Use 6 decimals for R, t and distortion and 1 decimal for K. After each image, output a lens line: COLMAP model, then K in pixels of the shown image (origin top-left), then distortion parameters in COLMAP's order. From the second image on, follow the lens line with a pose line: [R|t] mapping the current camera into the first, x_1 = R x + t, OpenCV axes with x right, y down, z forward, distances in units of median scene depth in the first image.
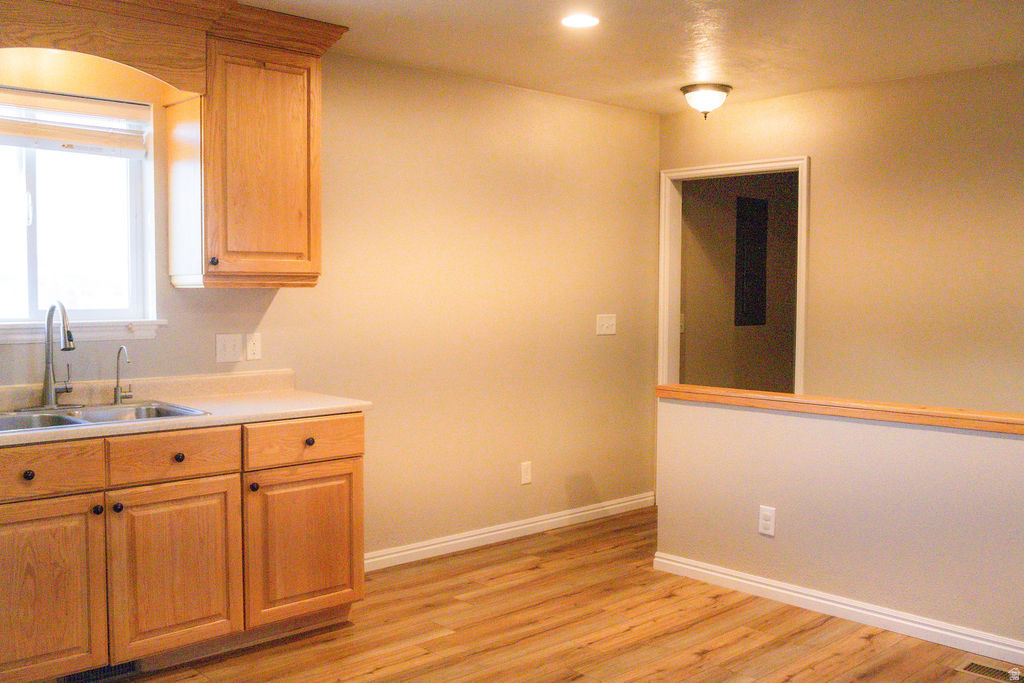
lens RADIAL K [[930.0, 0, 513.1], [0, 930.0, 339.3], [0, 0, 1]] dist [-0.062665, 0.017329]
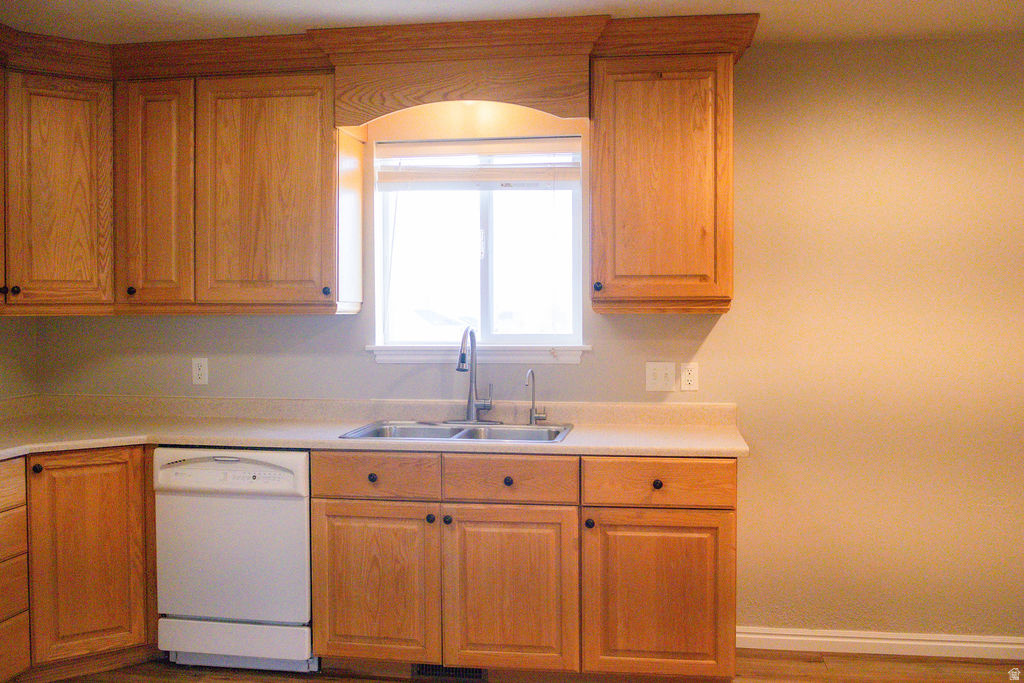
lens RADIAL K [[930.0, 0, 526.5], [0, 930.0, 334.8], [0, 0, 1]] dist [-0.062665, 0.017329]
pose [[0.632259, 0.012260, -0.774660, 0.392029], [-0.036727, 0.999225, -0.014162, -0.016936], [0.773886, 0.037405, 0.632219, 0.322985]]
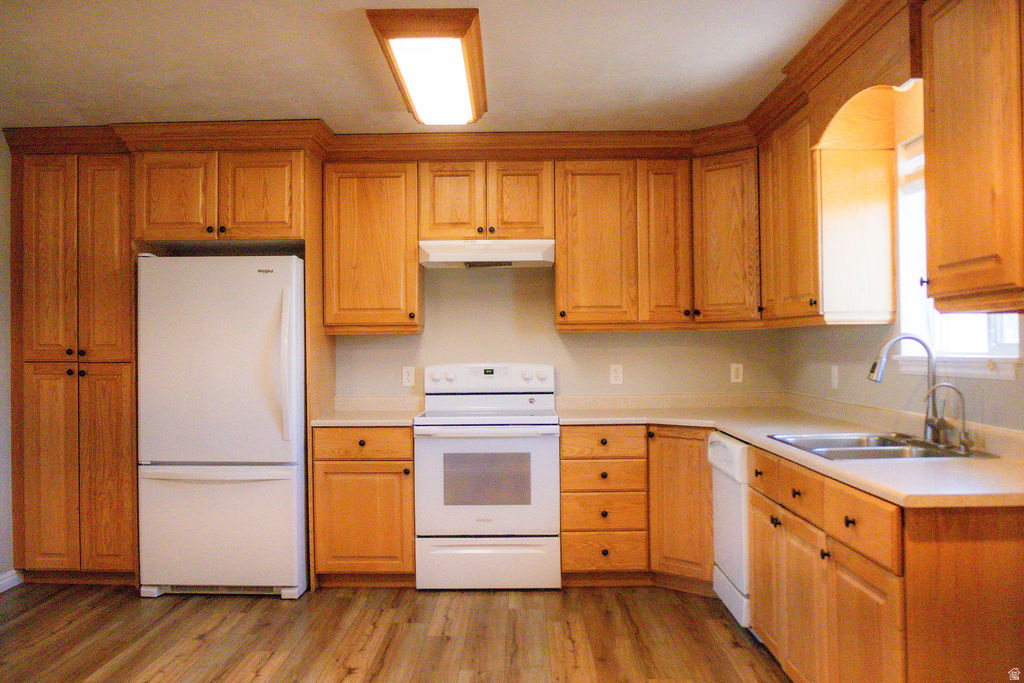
lens RADIAL K [[930.0, 0, 519.2], [0, 930.0, 327.6], [0, 0, 1]] dist [-0.062665, 0.017329]
pose [[-0.698991, -0.014454, -0.714985, 0.479575], [-0.033025, 0.999381, 0.012083, -0.043456], [0.714368, 0.032059, -0.699036, 1.304295]]
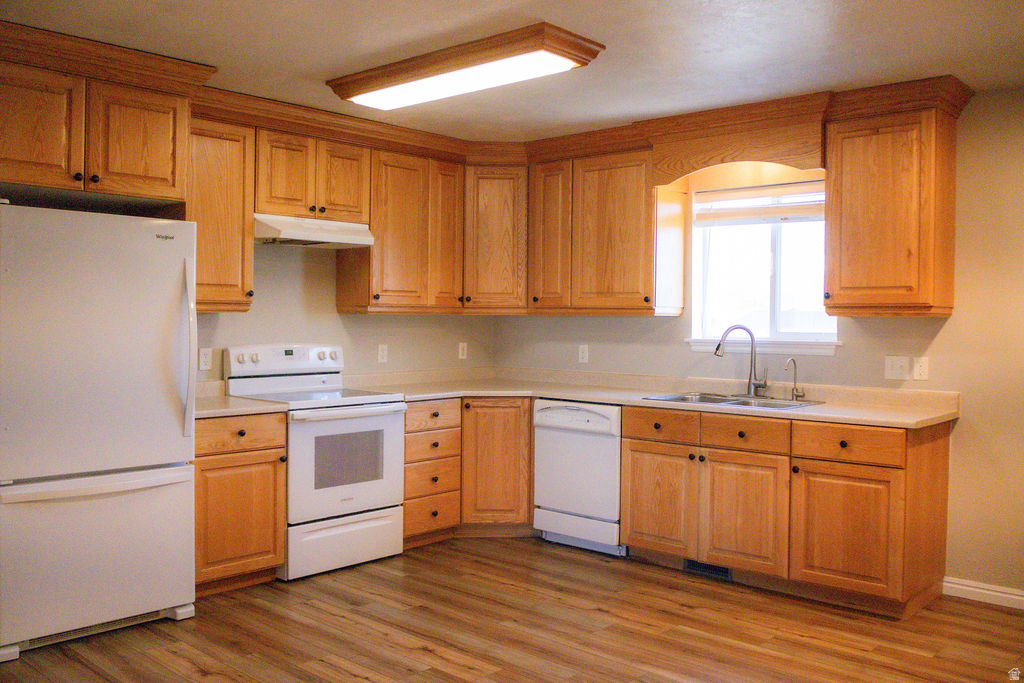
lens RADIAL K [[930.0, 0, 525.0], [0, 930.0, 332.7], [0, 0, 1]] dist [-0.062665, 0.017329]
pose [[0.094053, 0.011693, -0.995499, 0.920278], [-0.060749, 0.998135, 0.005984, -0.015508], [0.993712, 0.059912, 0.094588, 0.464124]]
